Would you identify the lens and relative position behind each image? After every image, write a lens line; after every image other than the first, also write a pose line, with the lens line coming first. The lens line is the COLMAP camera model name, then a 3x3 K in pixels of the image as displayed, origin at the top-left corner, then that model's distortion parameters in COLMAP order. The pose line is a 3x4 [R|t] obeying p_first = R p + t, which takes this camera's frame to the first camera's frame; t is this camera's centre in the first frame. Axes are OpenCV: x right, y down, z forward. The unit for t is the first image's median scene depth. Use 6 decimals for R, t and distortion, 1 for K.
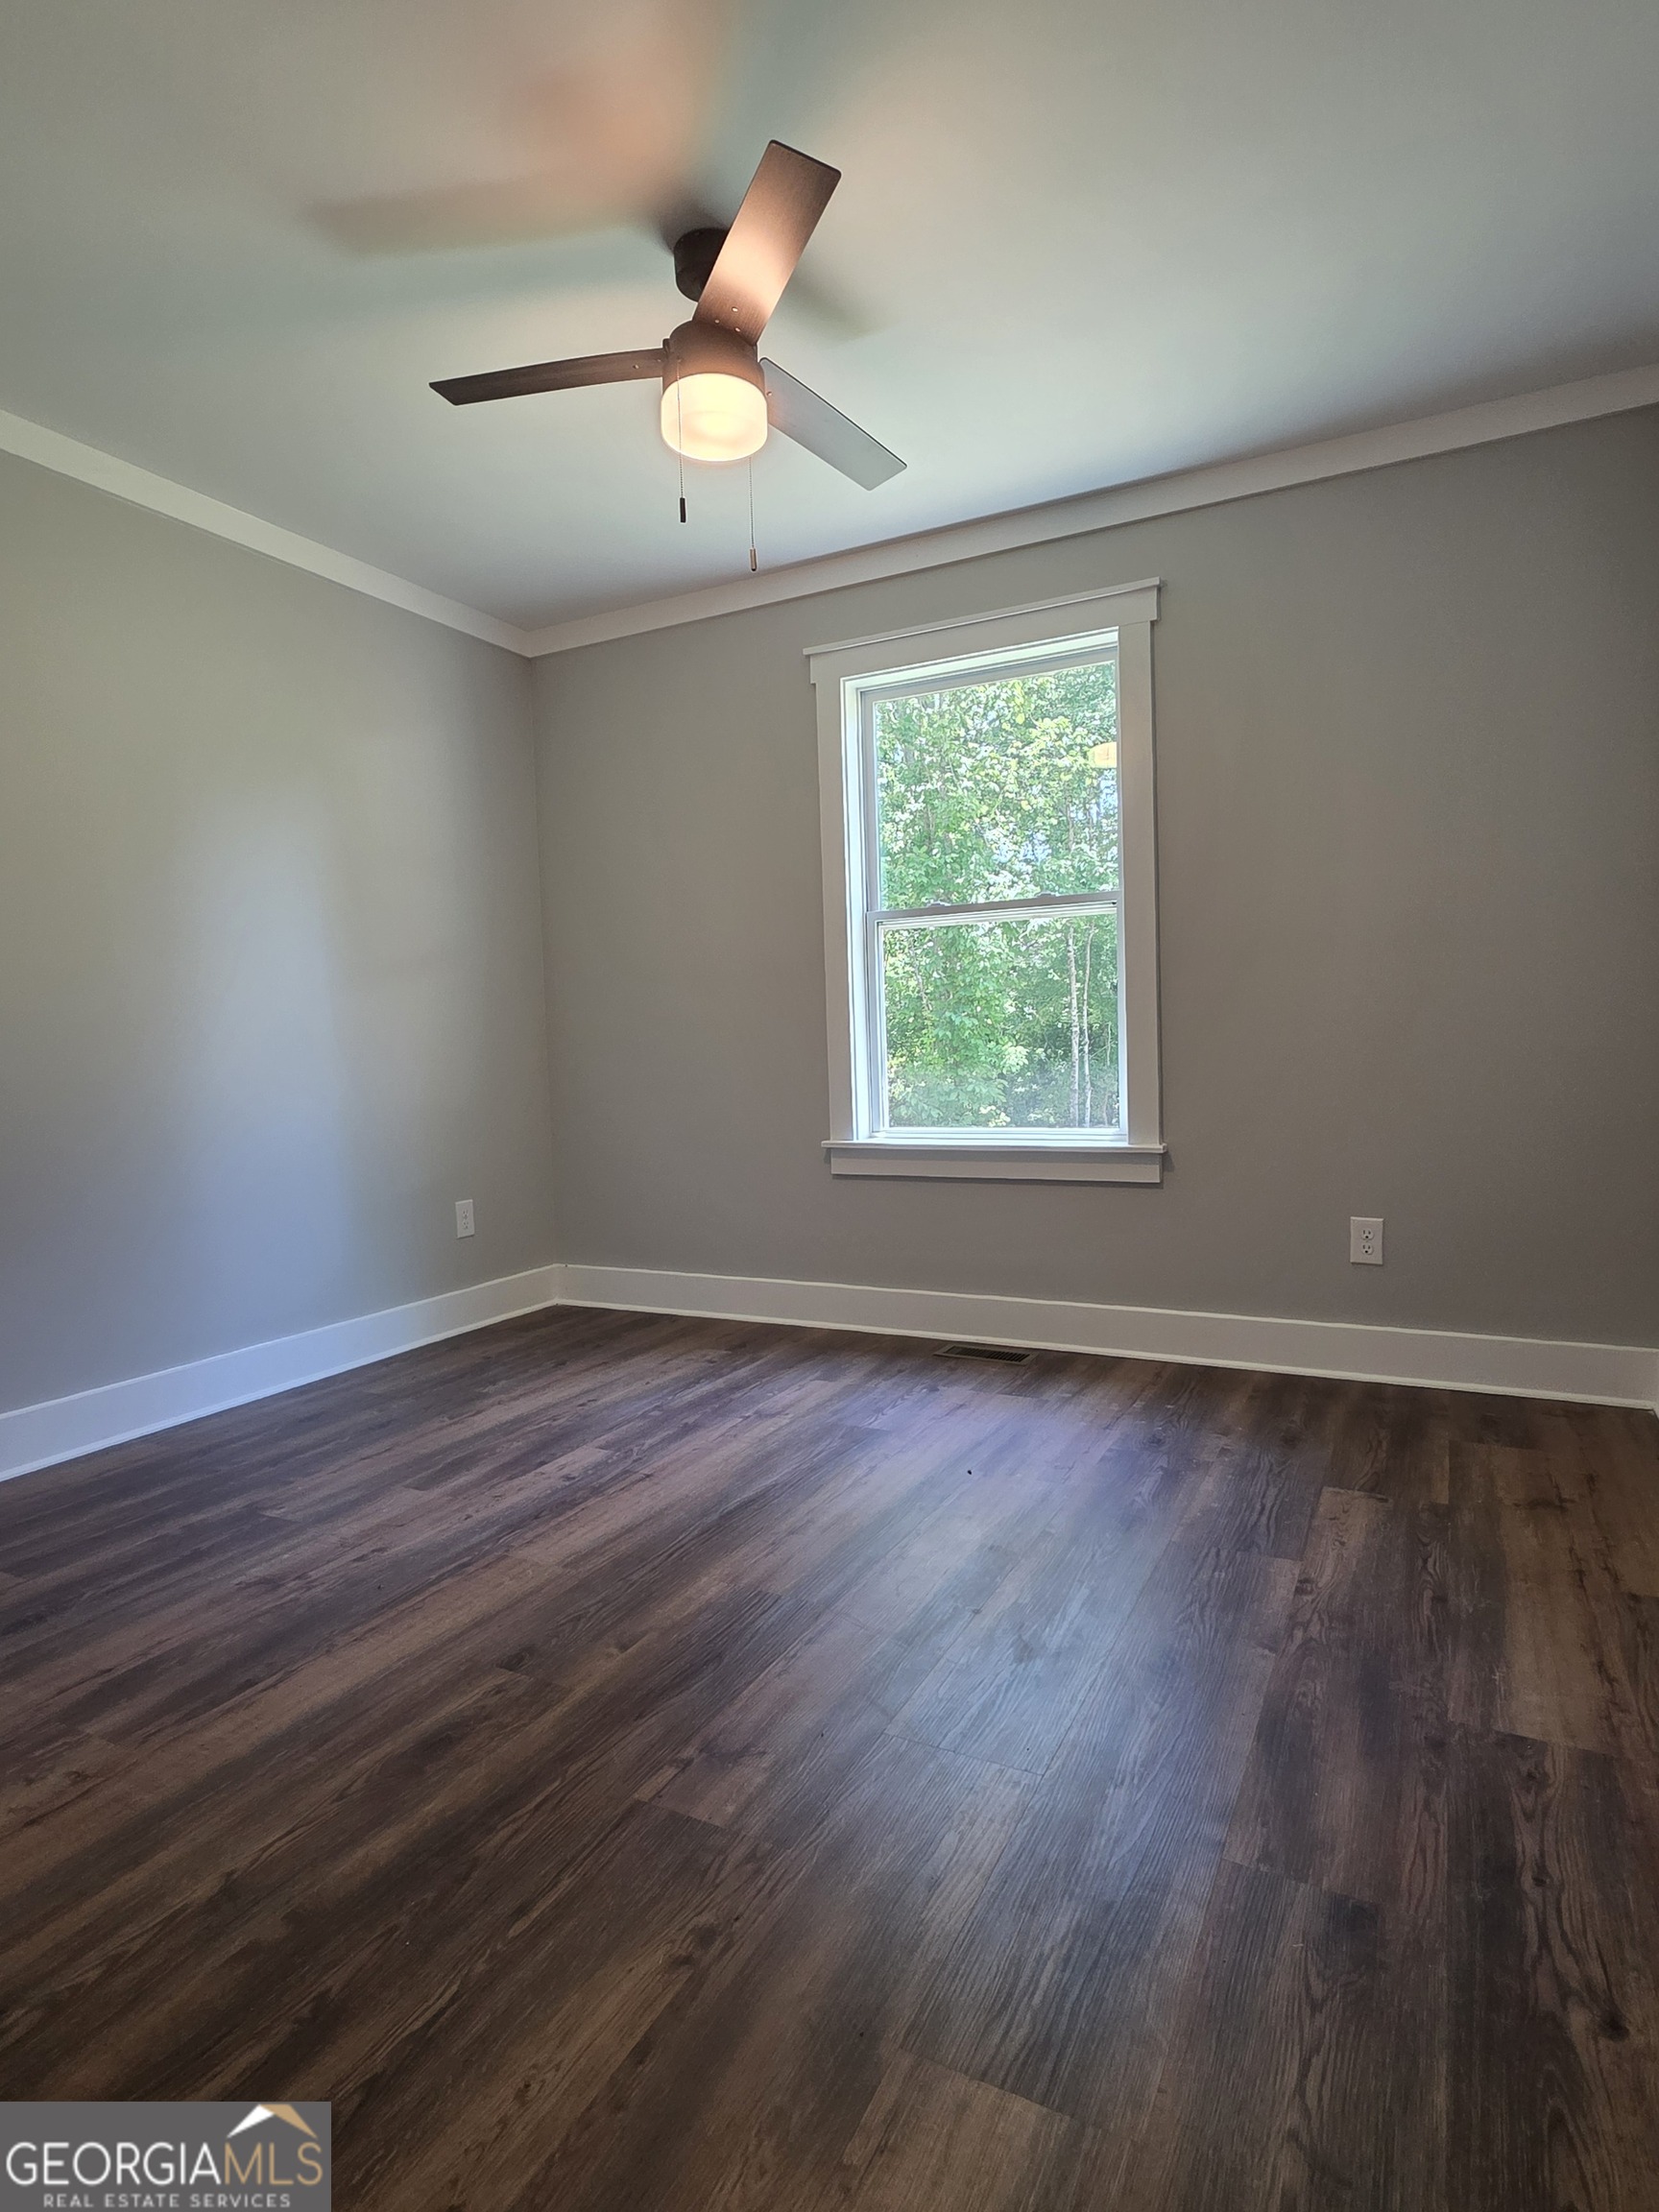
lens RADIAL K [[1179.8, 0, 829.5], [0, 1179.8, 1106.0], [0, 0, 1]] dist [-0.000725, 0.000282]
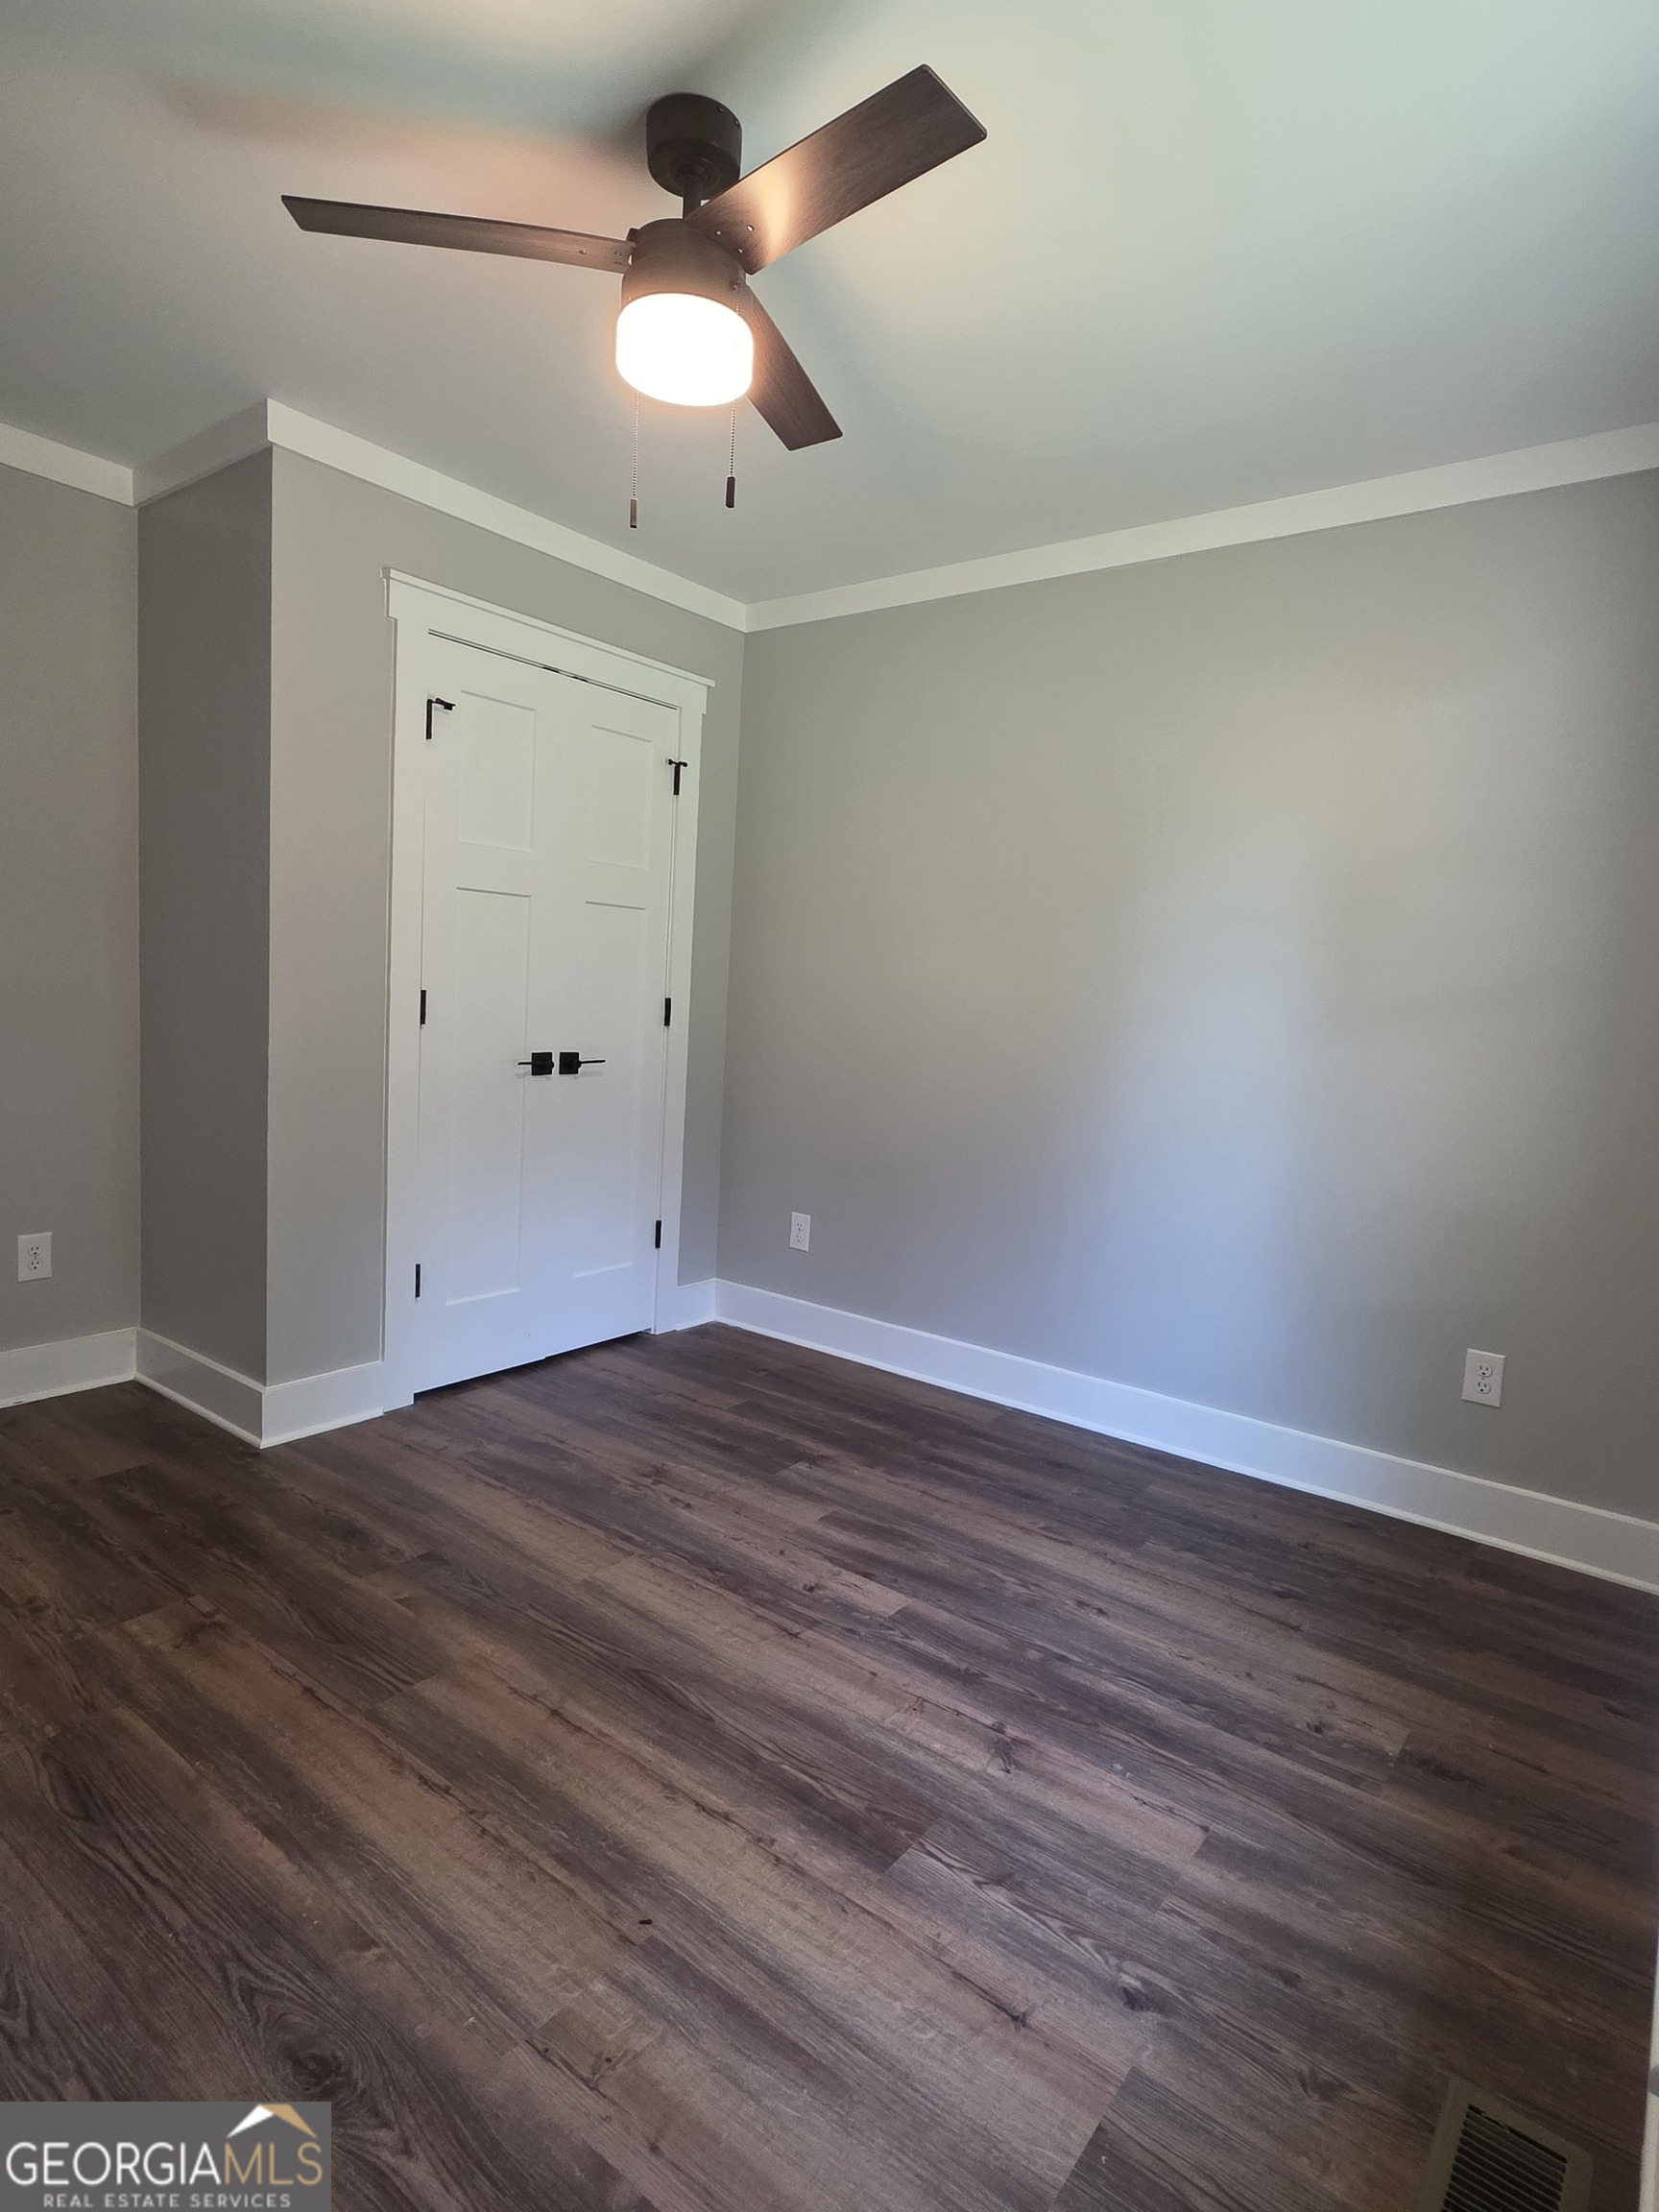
lens RADIAL K [[1179.8, 0, 829.5], [0, 1179.8, 1106.0], [0, 0, 1]] dist [-0.000725, 0.000282]
pose [[-0.171422, 0.122806, -0.977514, 0.569462], [-0.103766, 0.984431, 0.141872, -0.163798], [0.979718, 0.125752, -0.156010, 1.030971]]
